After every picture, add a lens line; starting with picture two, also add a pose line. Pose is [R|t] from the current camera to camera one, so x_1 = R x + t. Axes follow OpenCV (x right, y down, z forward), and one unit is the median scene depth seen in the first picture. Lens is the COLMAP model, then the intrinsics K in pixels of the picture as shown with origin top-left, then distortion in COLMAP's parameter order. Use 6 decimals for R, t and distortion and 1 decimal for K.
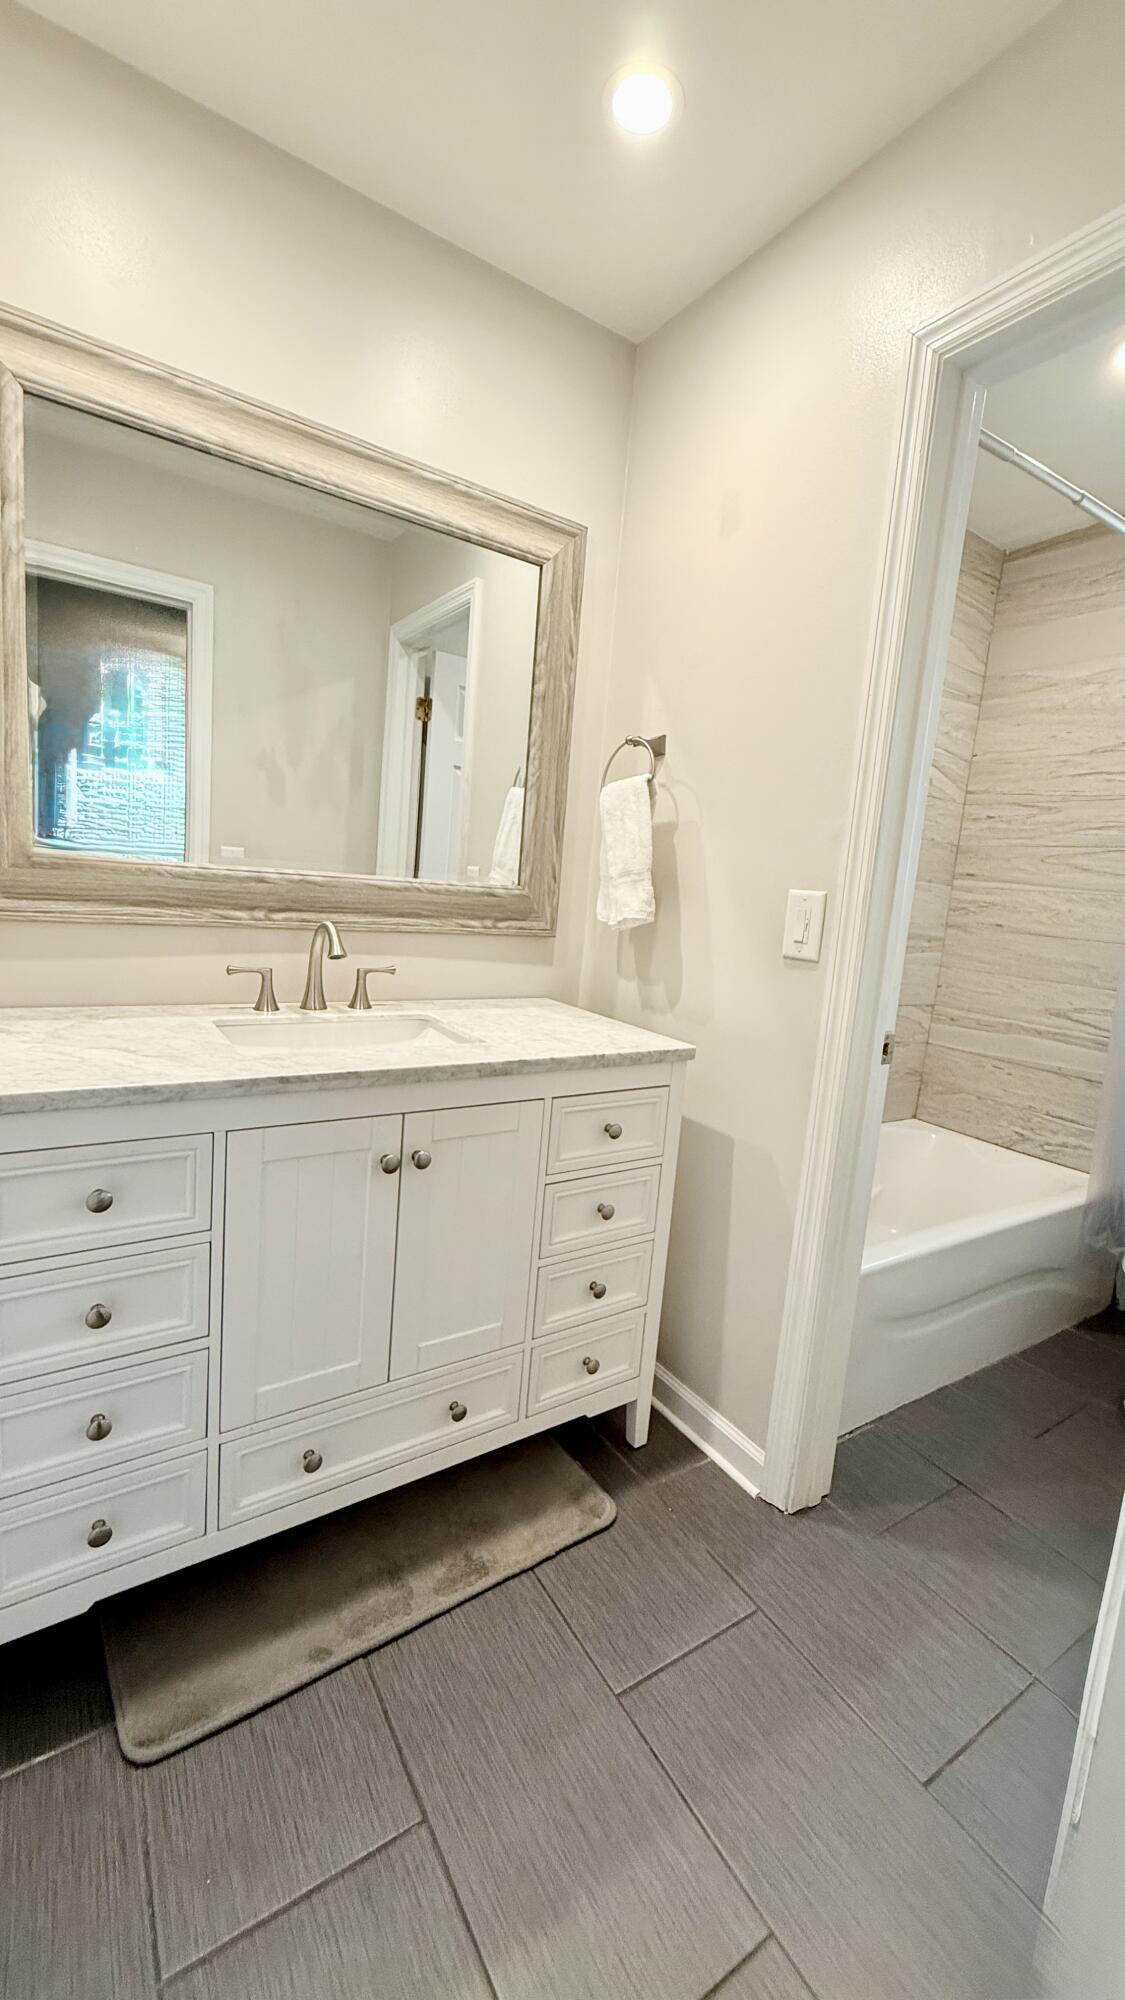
lens RADIAL K [[797.4, 0, 563.2], [0, 797.4, 994.9], [0, 0, 1]] dist [0.003807, -0.000240]
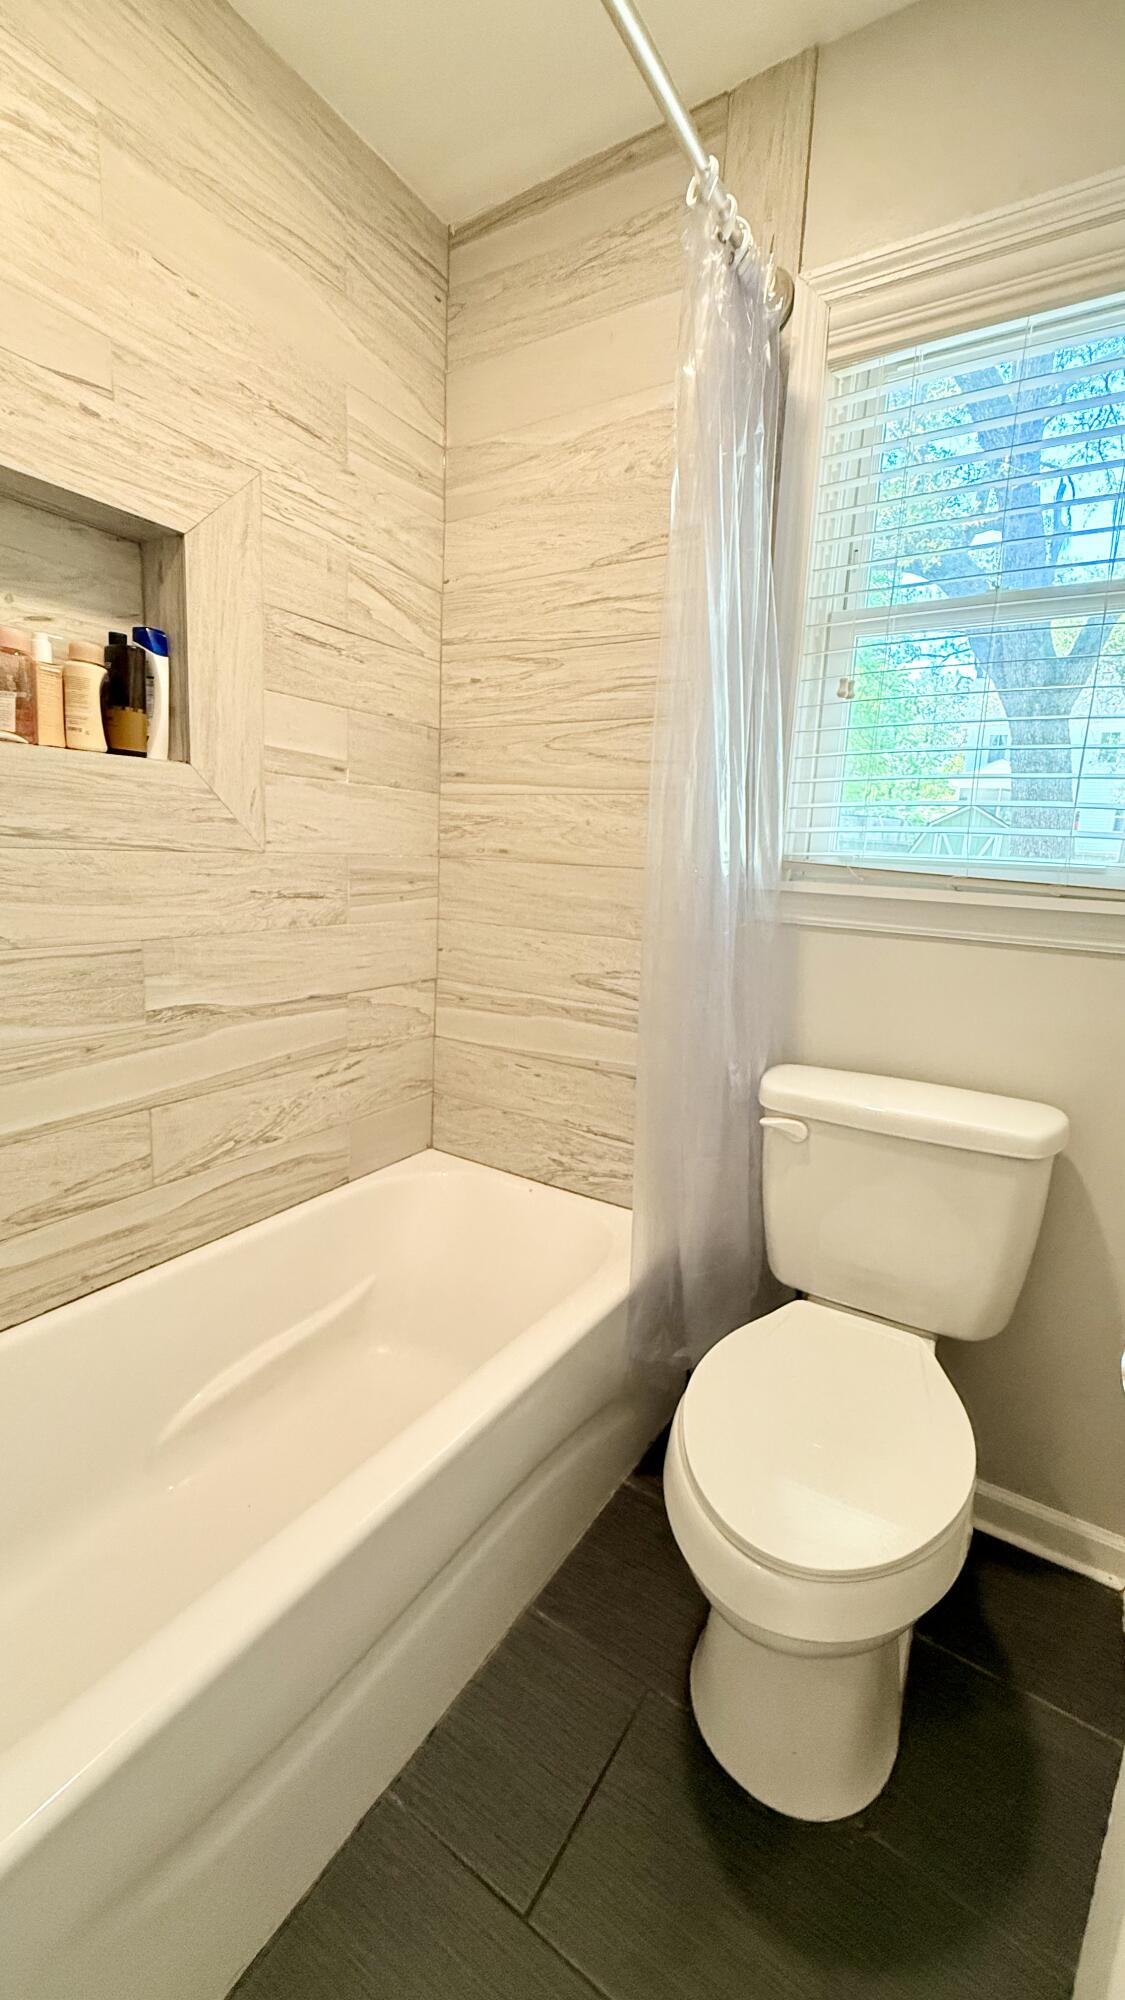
lens RADIAL K [[797.4, 0, 563.7], [0, 797.4, 998.4], [0, 0, 1]] dist [0.003807, -0.000240]
pose [[0.912121, -0.119649, 0.392072, 0.315877], [0.091547, 0.991754, 0.089680, -0.021541], [-0.399569, -0.045906, 0.915553, 0.373464]]
